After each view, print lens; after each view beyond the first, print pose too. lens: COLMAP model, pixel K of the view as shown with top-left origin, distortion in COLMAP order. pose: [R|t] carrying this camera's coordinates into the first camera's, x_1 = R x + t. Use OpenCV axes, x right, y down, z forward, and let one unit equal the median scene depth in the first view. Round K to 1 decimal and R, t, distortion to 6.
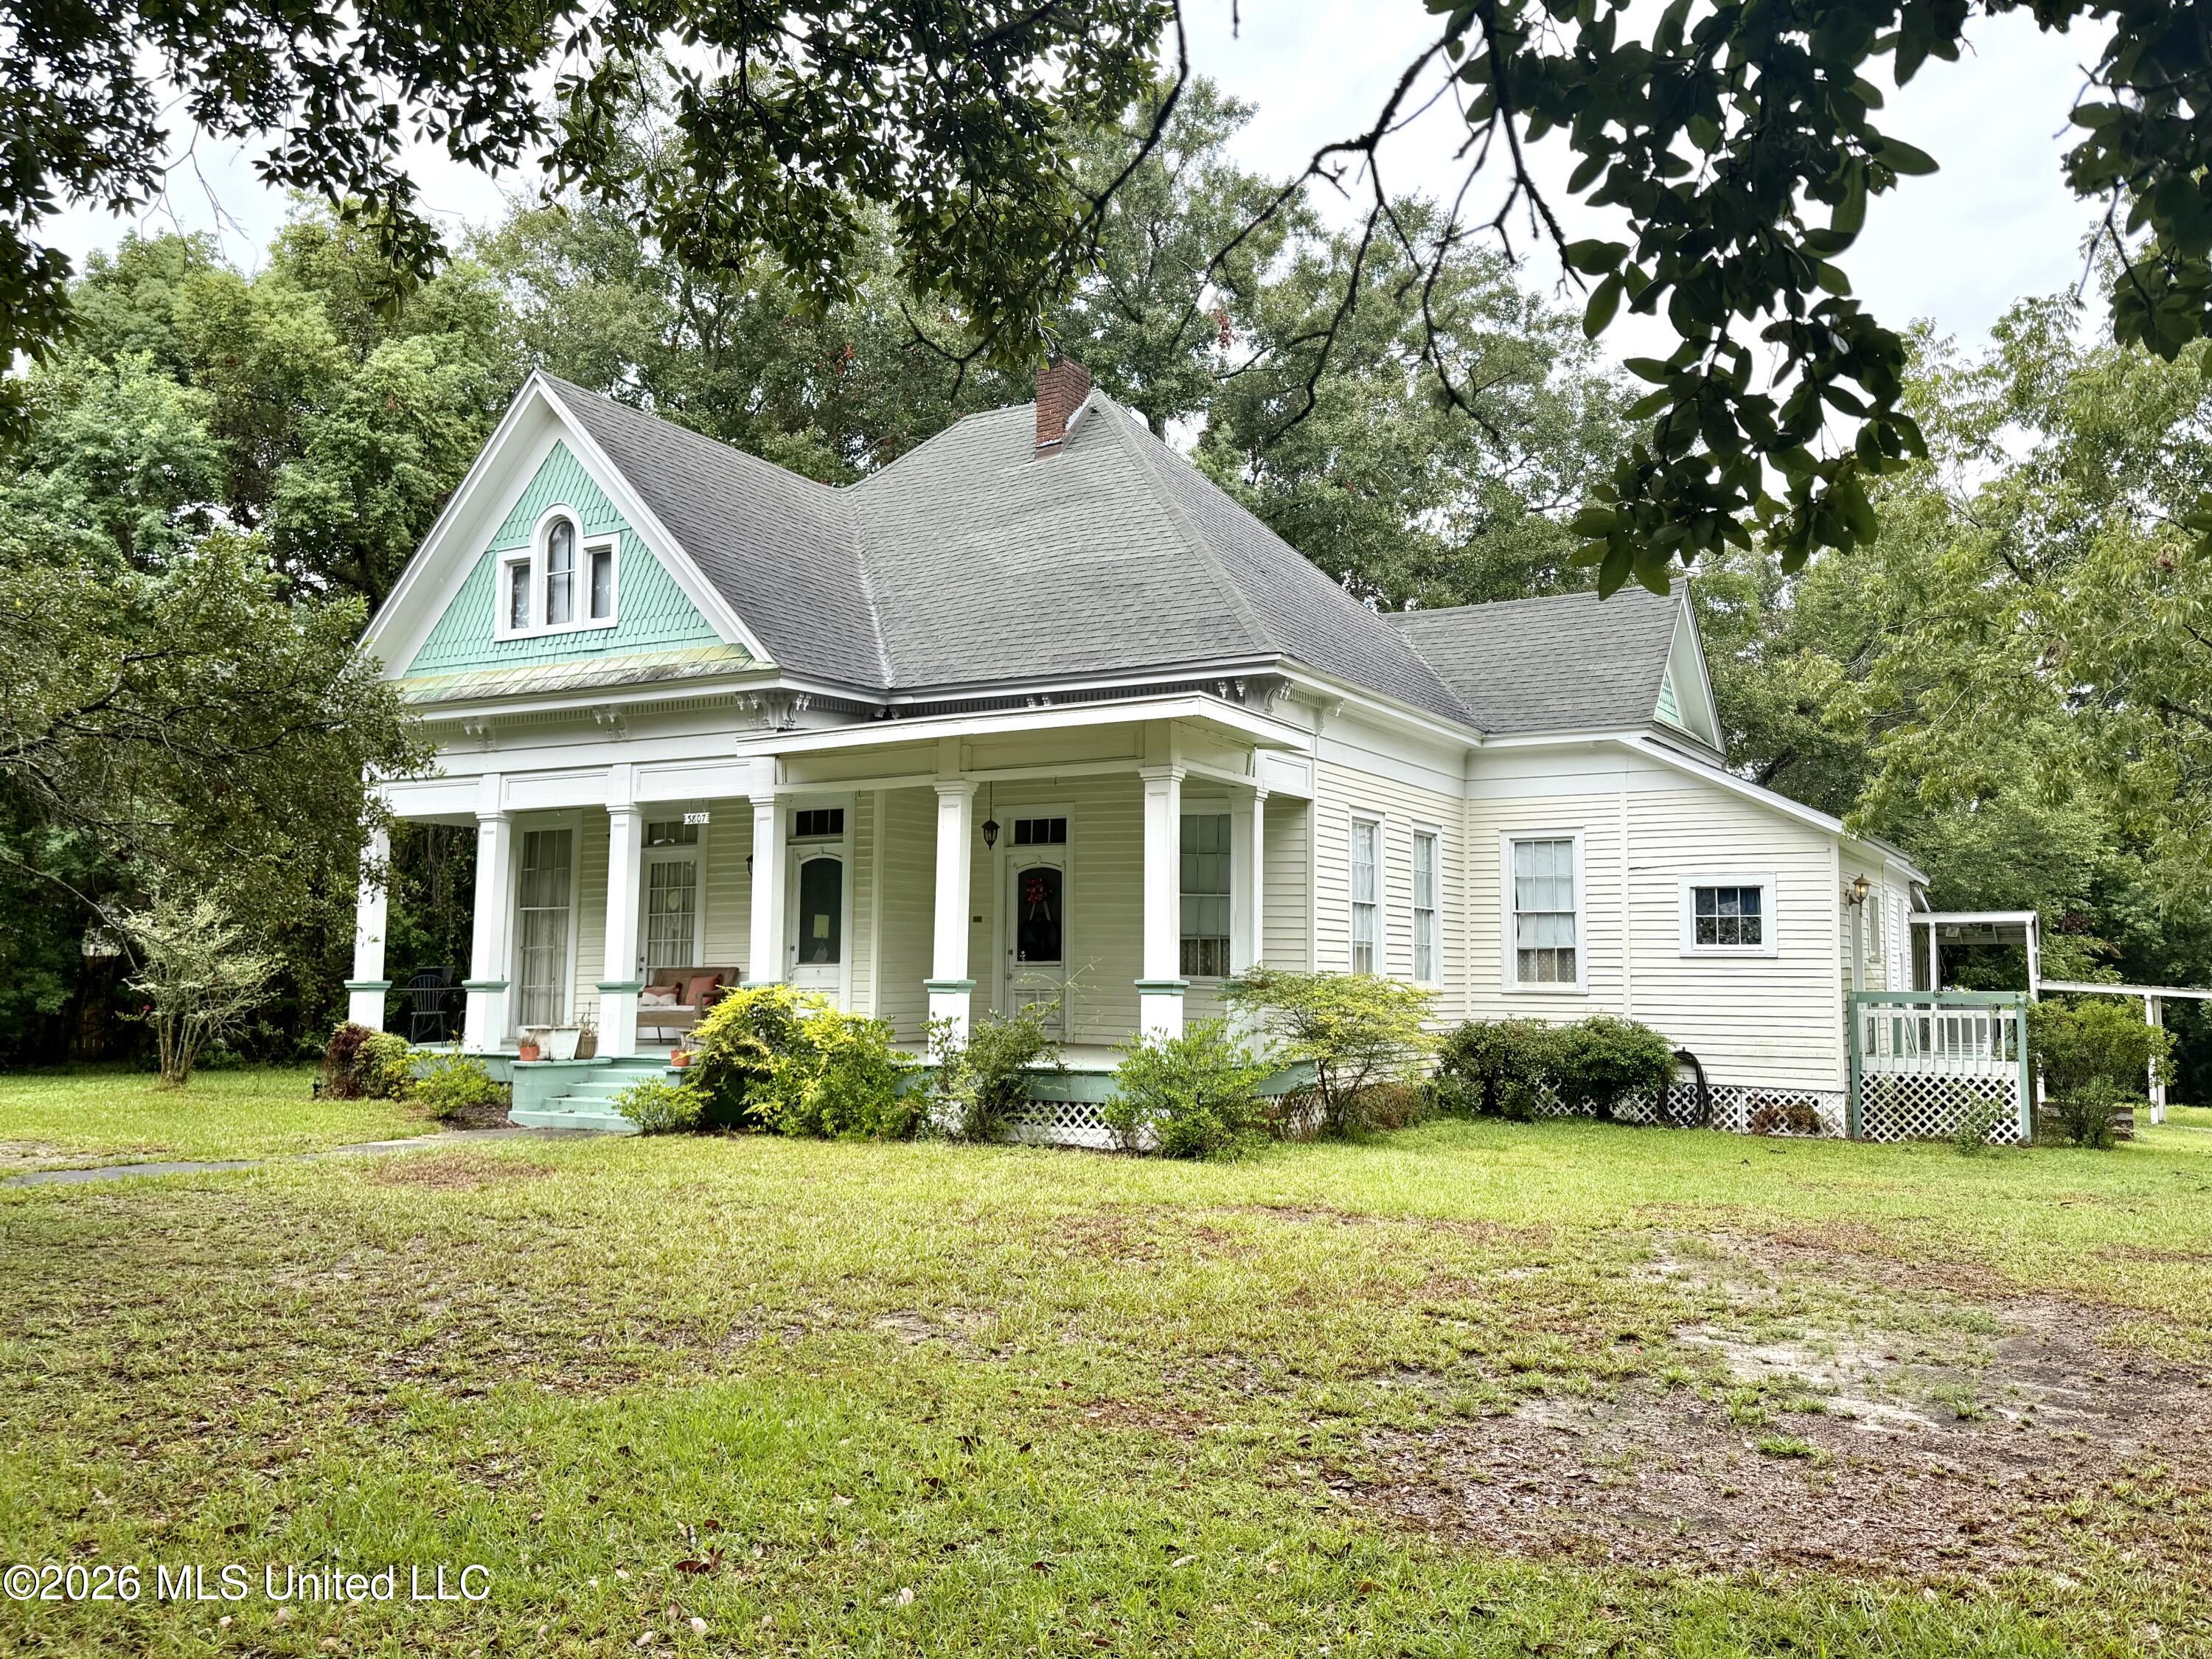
lens RADIAL K [[1757.7, 0, 1104.9], [0, 1757.7, 823.9], [0, 0, 1]] dist [0.007929, -0.017854]
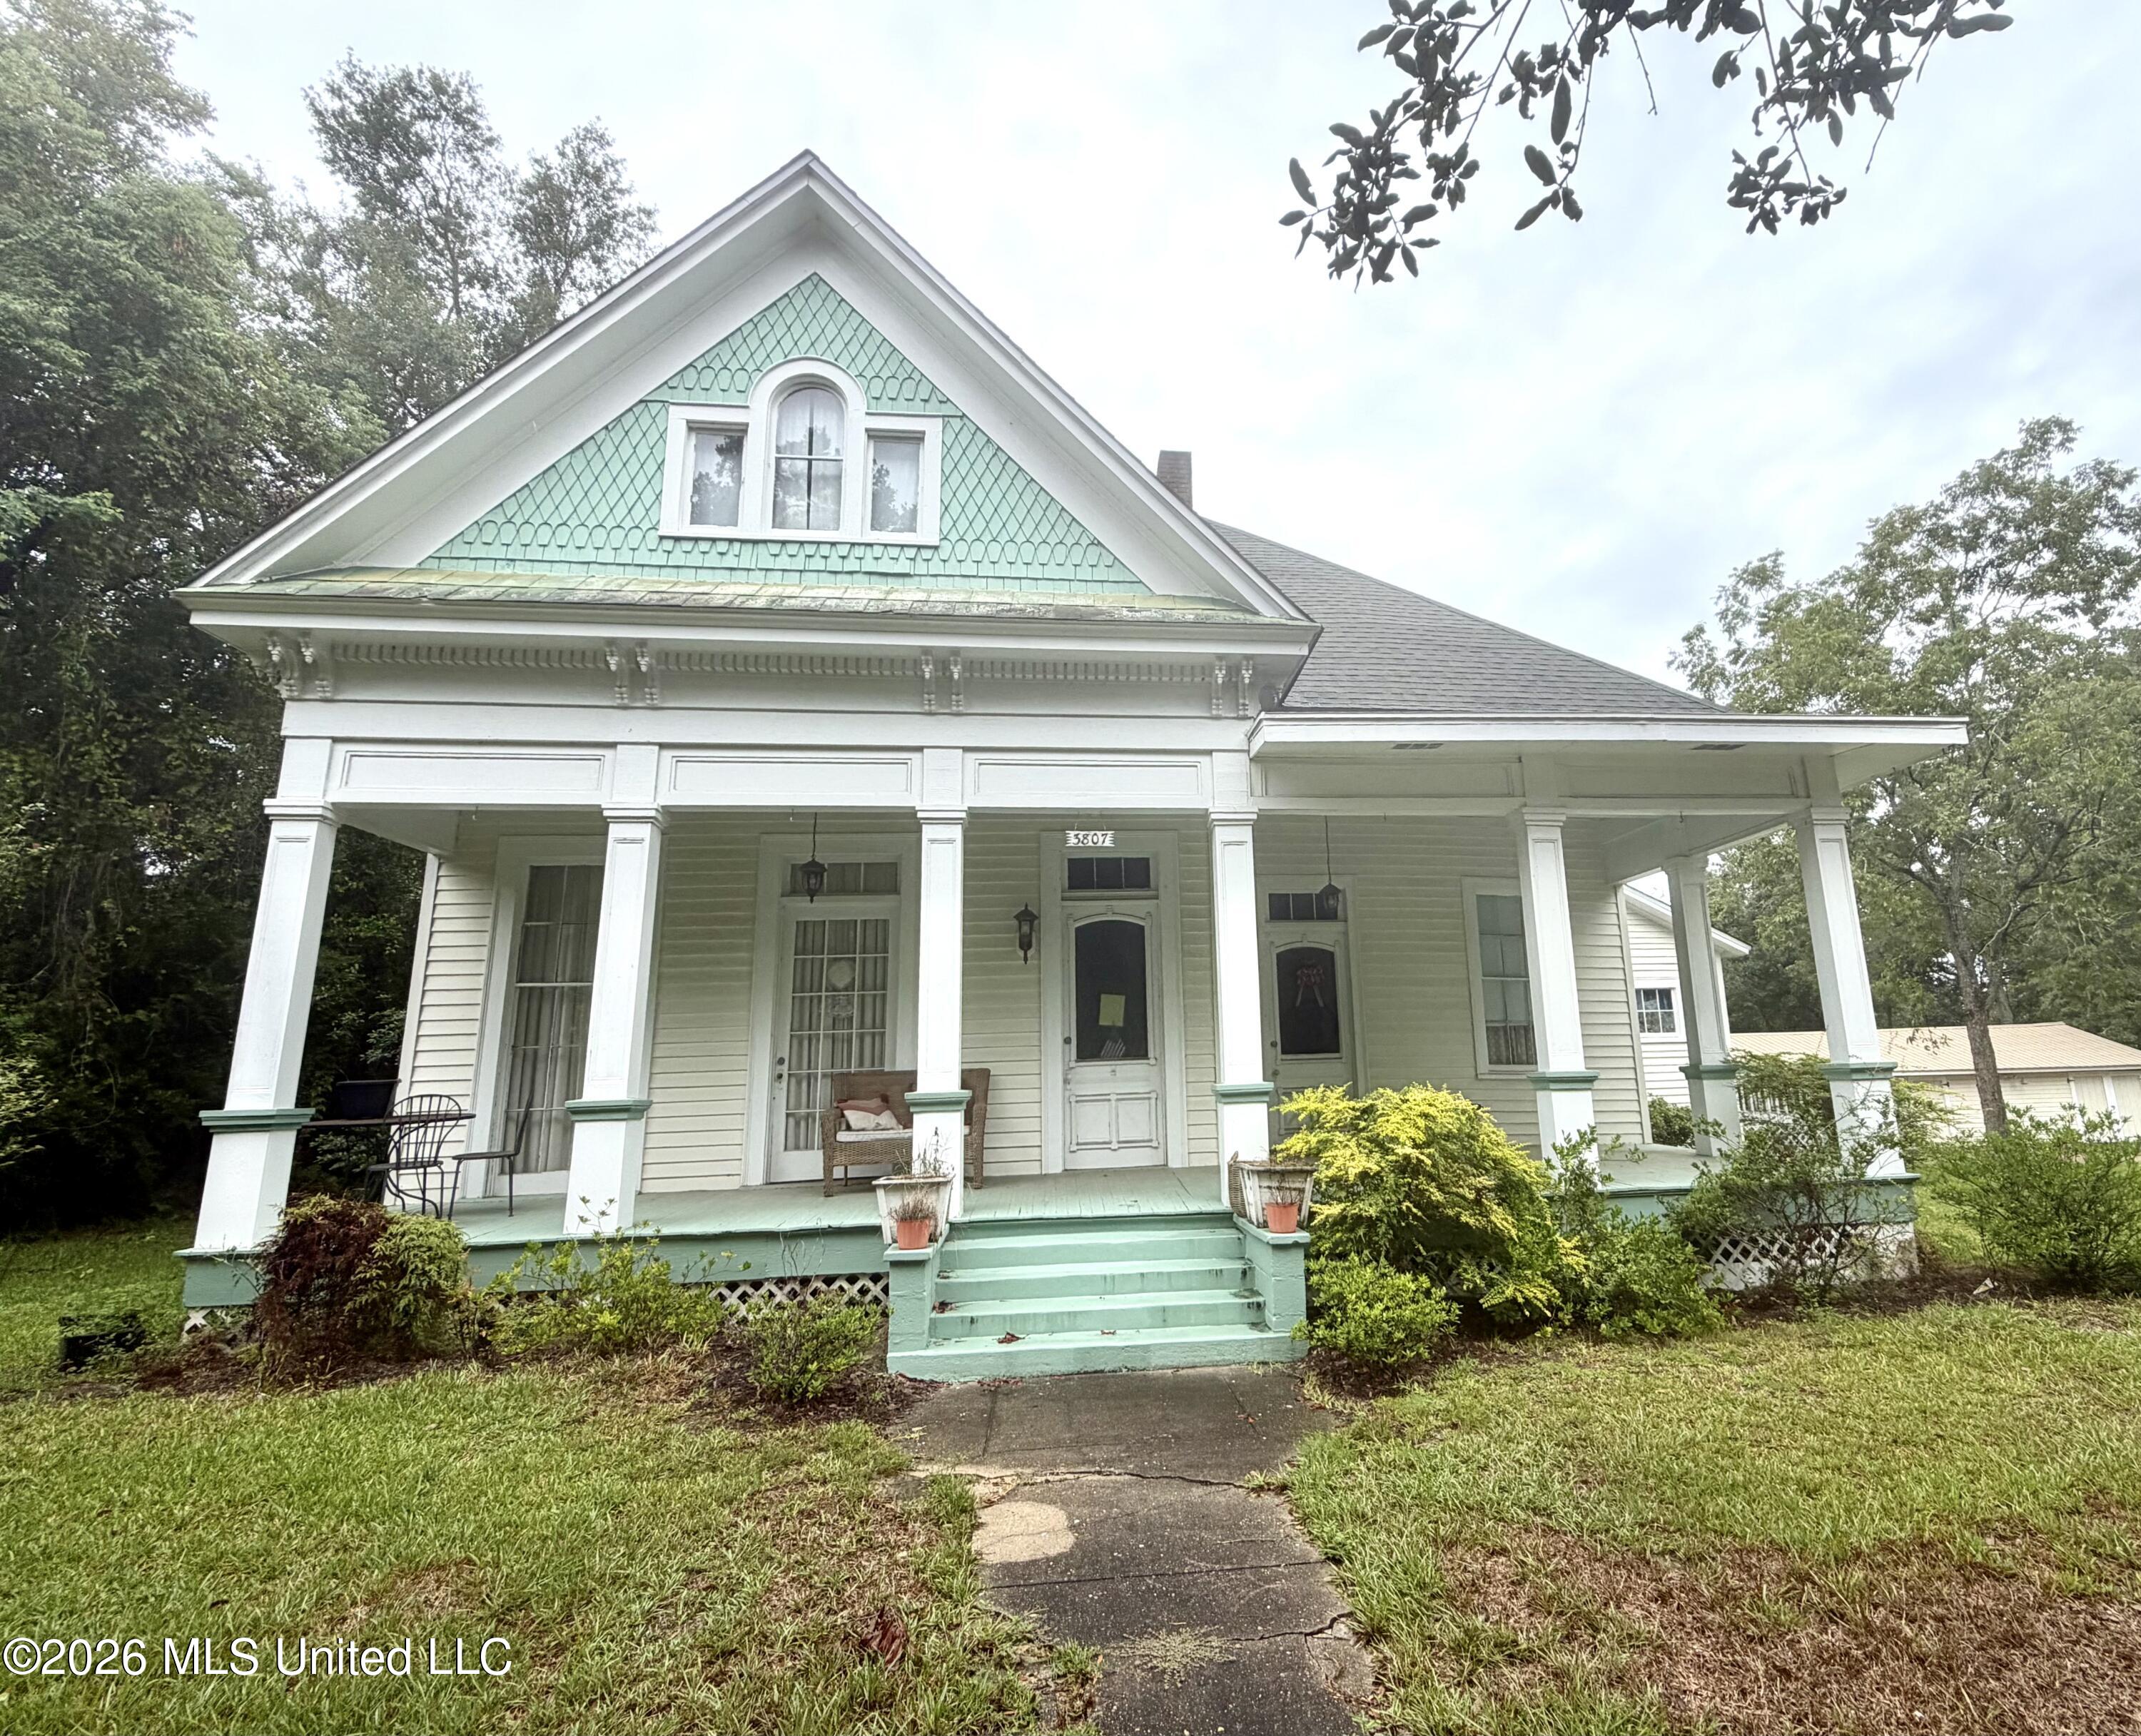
lens RADIAL K [[998.8, 0, 1126.0], [0, 998.8, 850.4], [0, 0, 1]] dist [0.001581, 0.000322]
pose [[0.802494, 0.105686, 0.587226, -0.419323], [-0.026399, 0.989513, -0.142011, 0.051549], [-0.596076, 0.098461, 0.796868, 0.650416]]
